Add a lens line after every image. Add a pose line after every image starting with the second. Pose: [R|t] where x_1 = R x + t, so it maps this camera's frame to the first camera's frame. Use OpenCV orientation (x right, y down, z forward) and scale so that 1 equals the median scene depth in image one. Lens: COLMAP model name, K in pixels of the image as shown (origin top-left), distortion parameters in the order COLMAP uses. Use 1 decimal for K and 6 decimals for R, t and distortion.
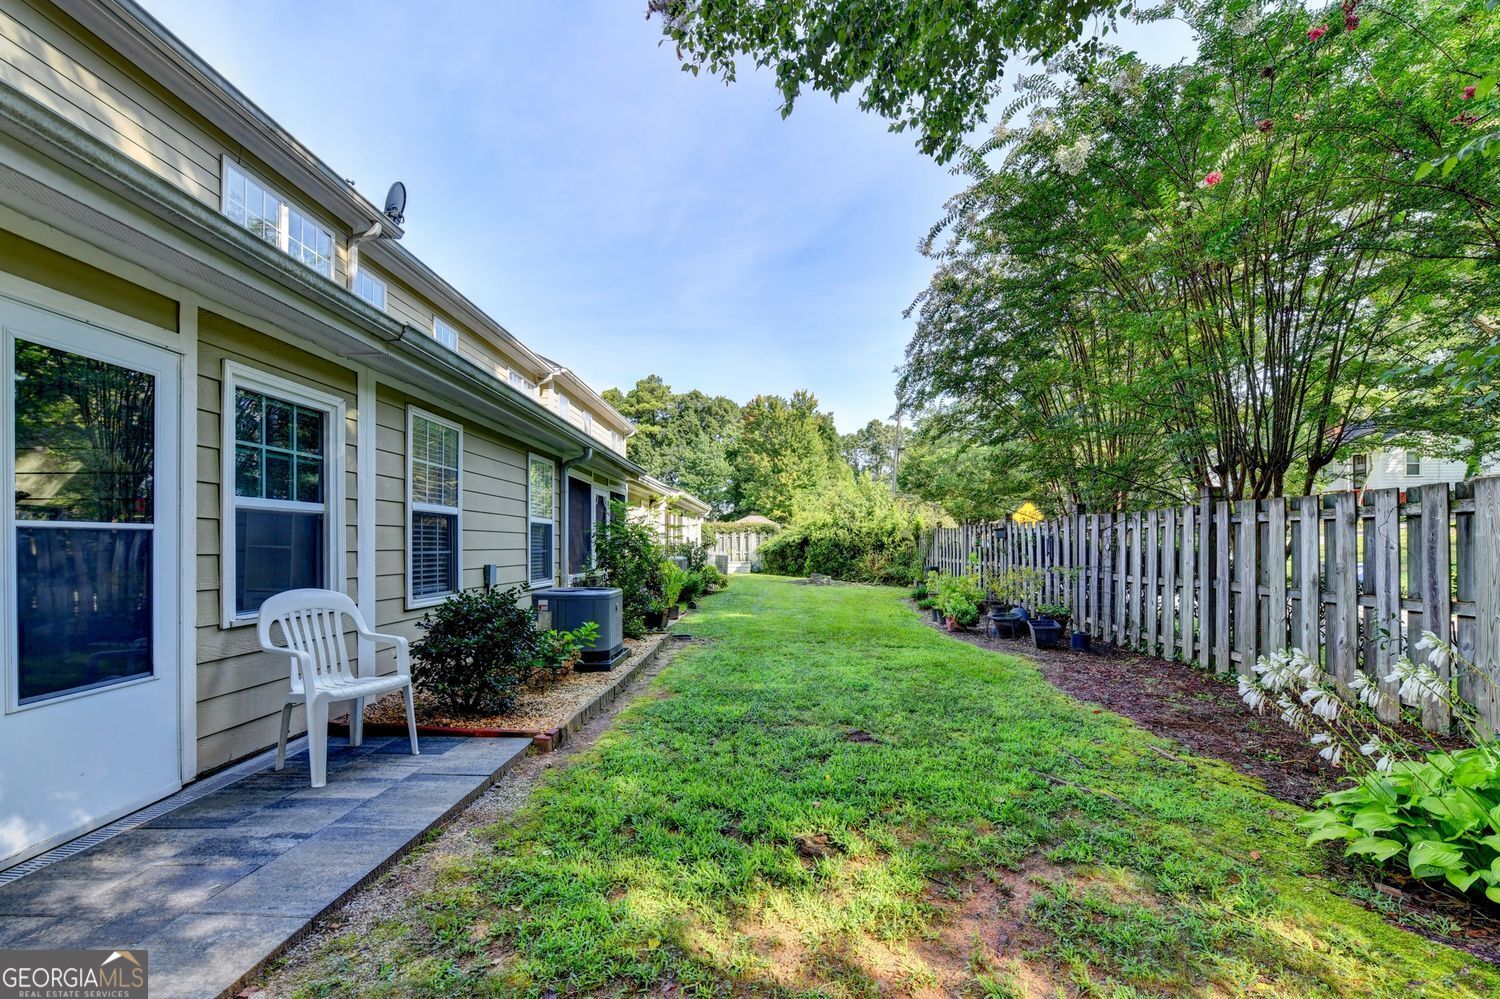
lens RADIAL K [[605.0, 0, 750.9], [0, 605.0, 538.1], [0, 0, 1]] dist [-0.000562, -0.000023]
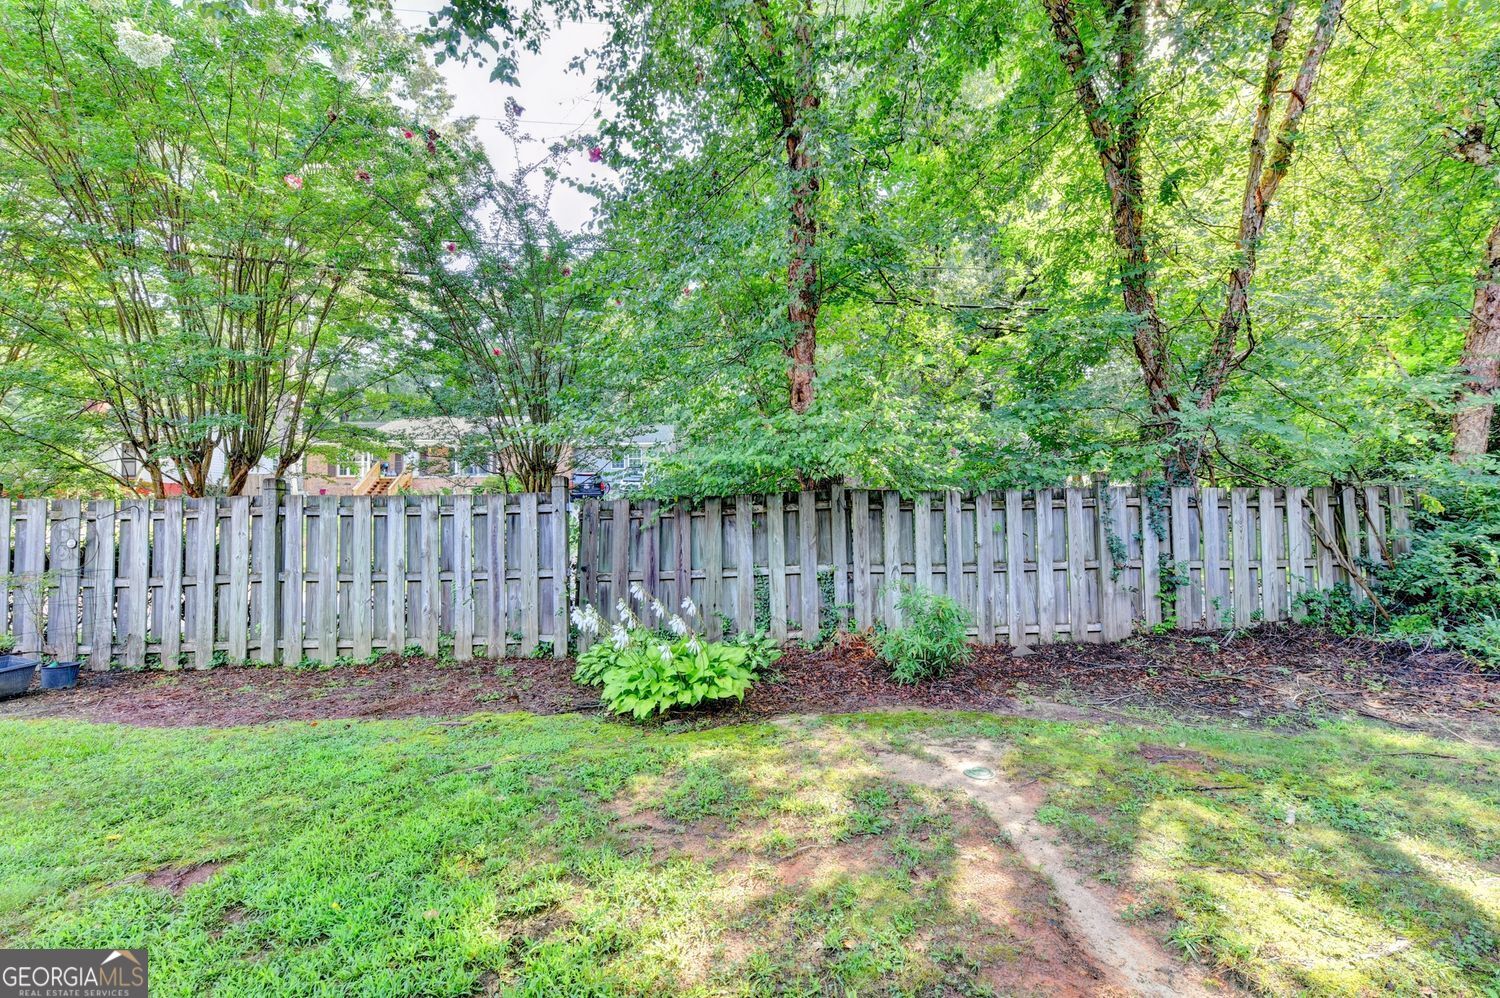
lens RADIAL K [[604.1, 0, 748.3], [0, 604.1, 514.1], [0, 0, 1]] dist [-0.006742, -0.000194]
pose [[-0.036645, 0.006267, 0.999309, -0.380427], [0.009582, 0.999937, -0.005919, -0.021559], [-0.999282, 0.009359, -0.036703, 0.383328]]
